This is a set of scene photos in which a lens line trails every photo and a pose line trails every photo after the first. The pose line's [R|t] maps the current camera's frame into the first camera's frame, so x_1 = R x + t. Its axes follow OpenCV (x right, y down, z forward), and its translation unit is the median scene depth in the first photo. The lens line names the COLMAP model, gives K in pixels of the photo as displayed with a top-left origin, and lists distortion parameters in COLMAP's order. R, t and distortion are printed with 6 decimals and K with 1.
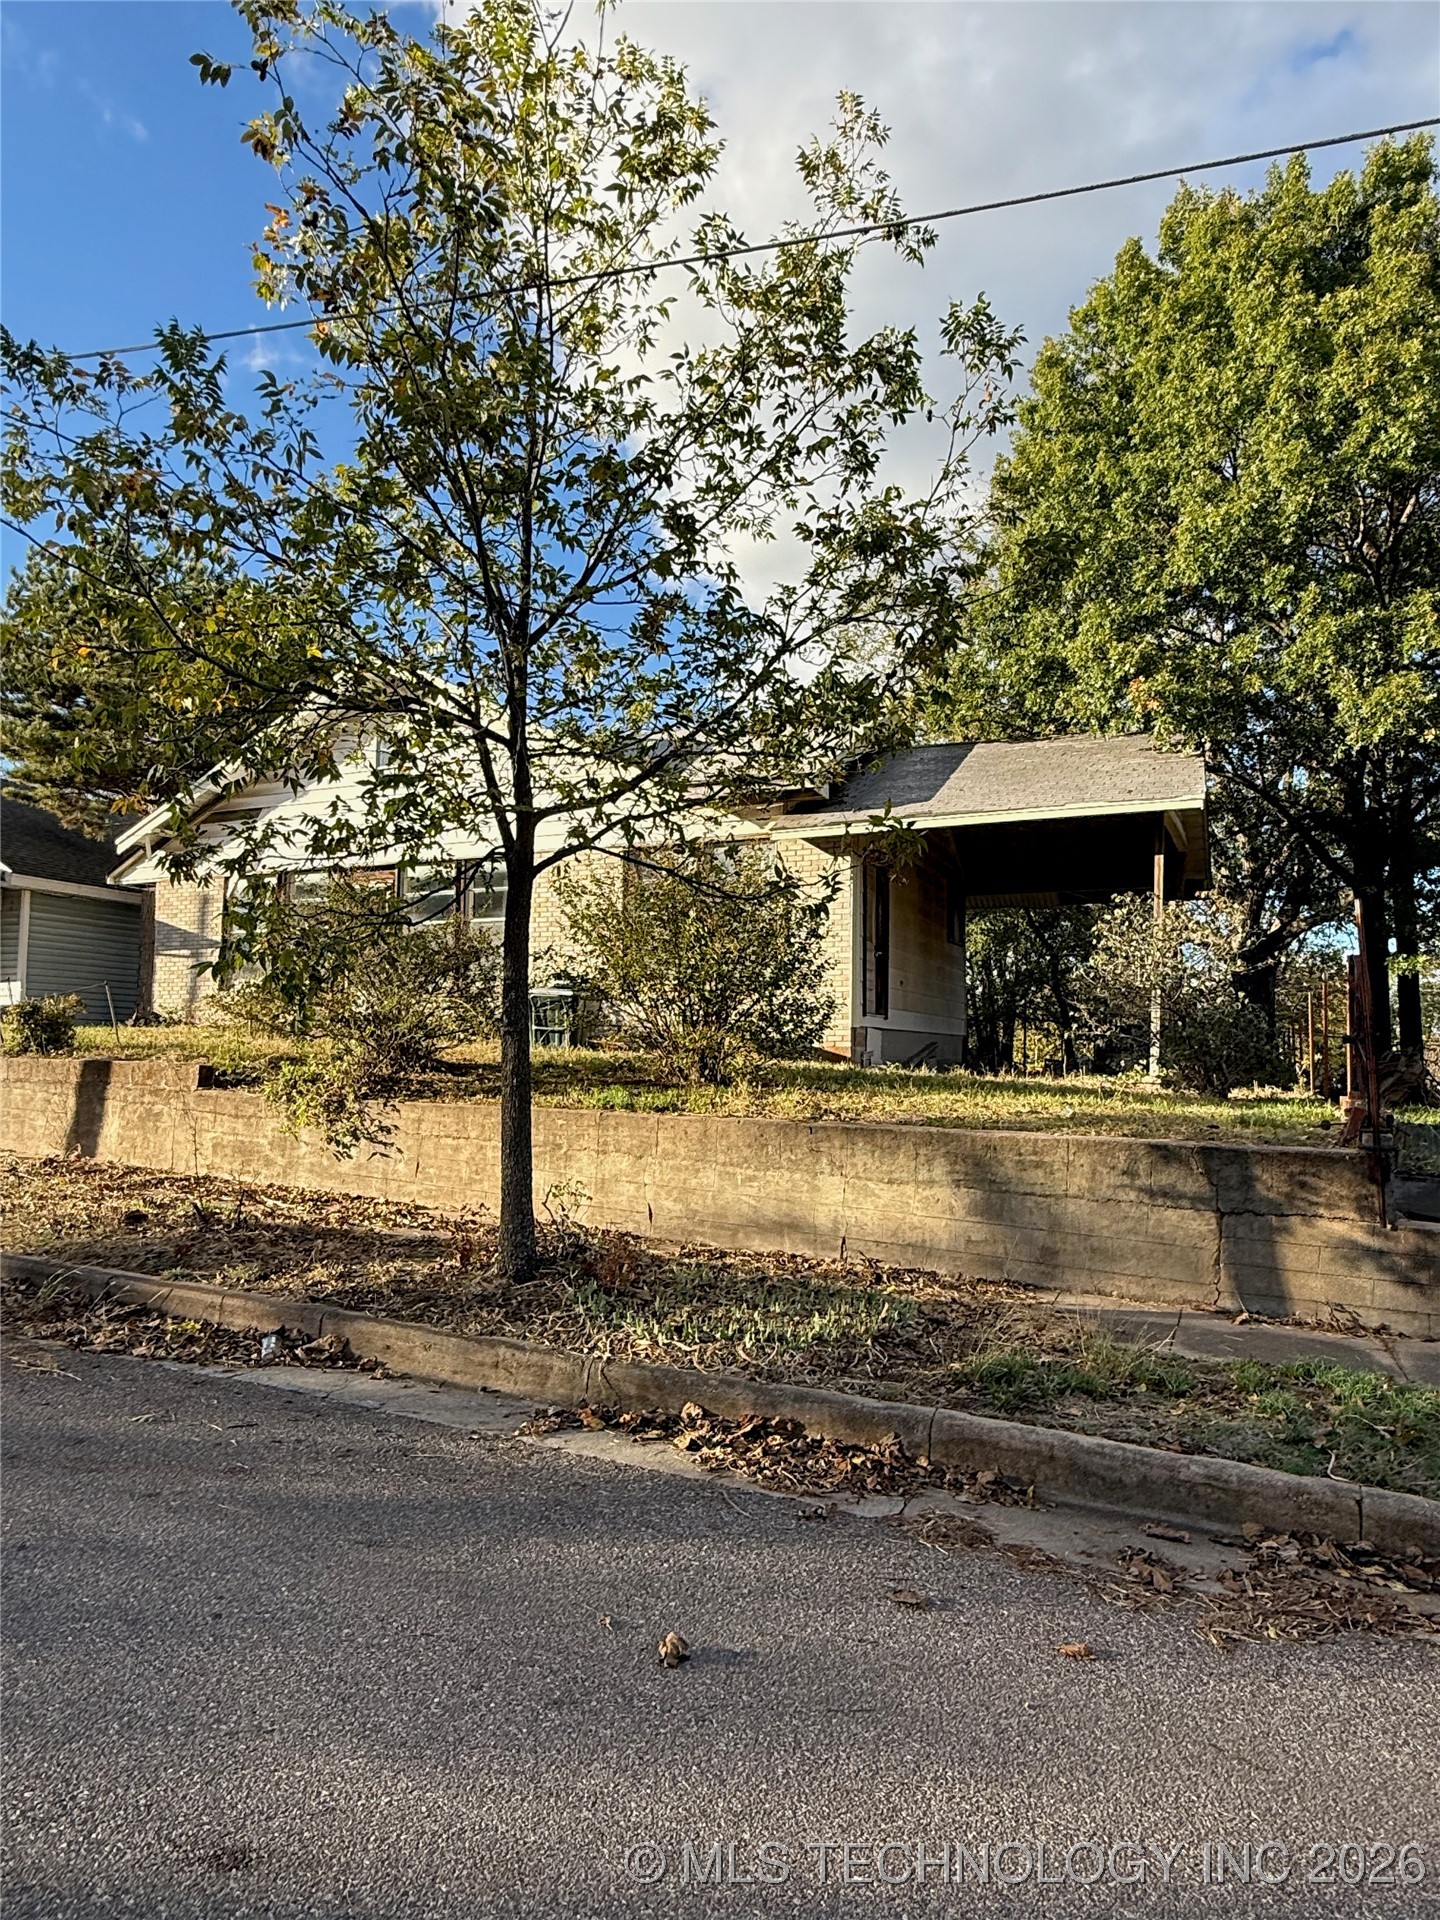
lens RADIAL K [[1178.0, 0, 720.3], [0, 1178.0, 962.3], [0, 0, 1]] dist [-0.001798, 0.001256]
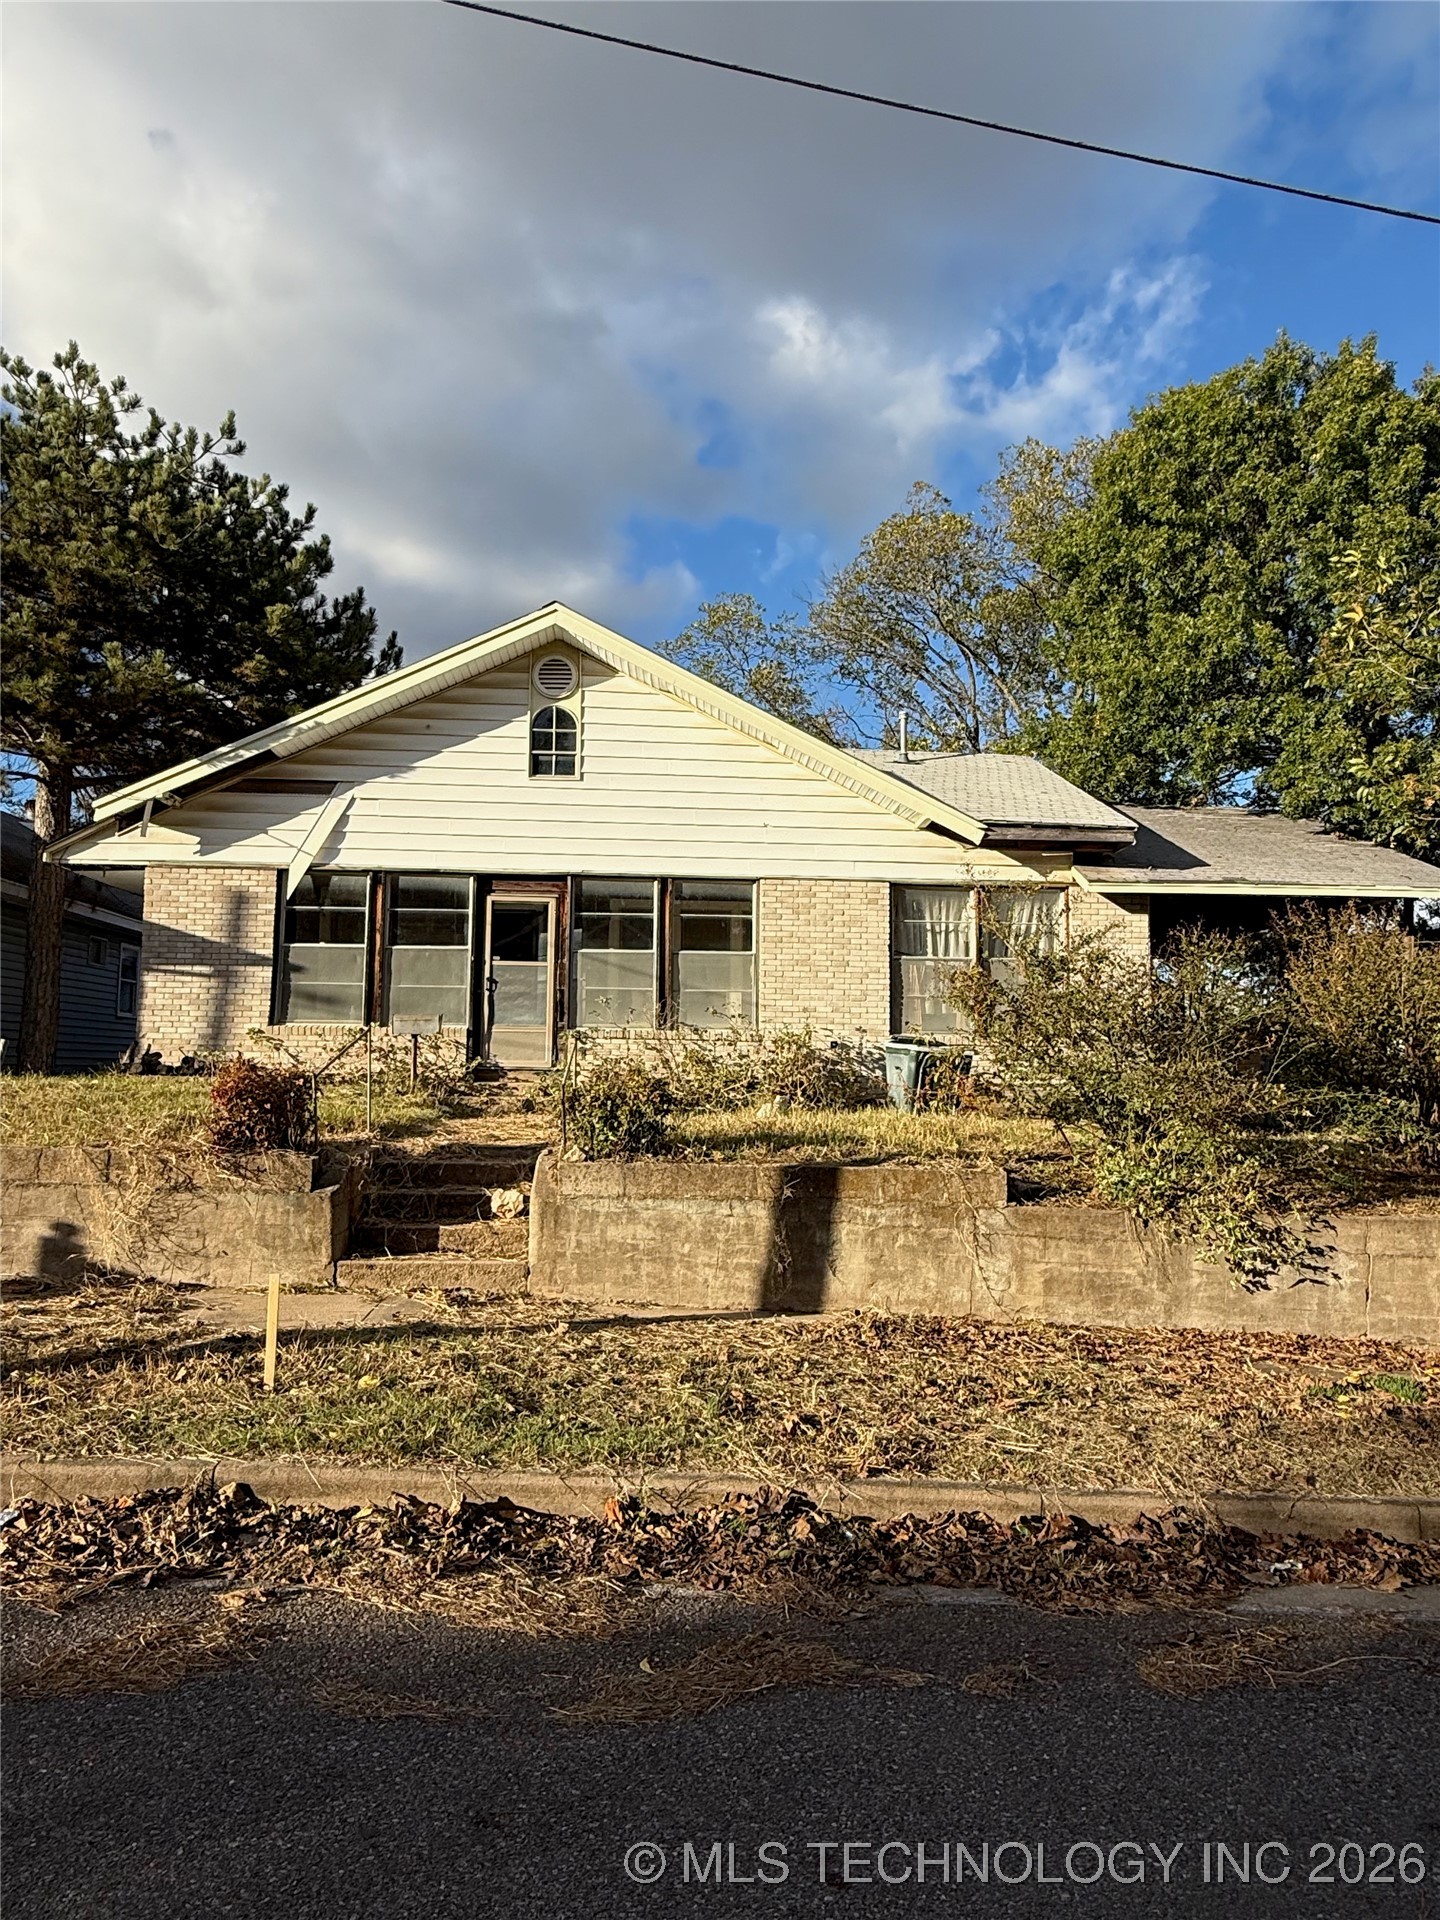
lens RADIAL K [[1178.0, 0, 719.8], [0, 1178.0, 966.1], [0, 0, 1]] dist [-0.001798, 0.001256]
pose [[0.885539, 0.046796, 0.462203, -0.934290], [-0.043540, 0.998895, -0.017715, -0.020732], [-0.462521, -0.004437, 0.886597, 0.421359]]
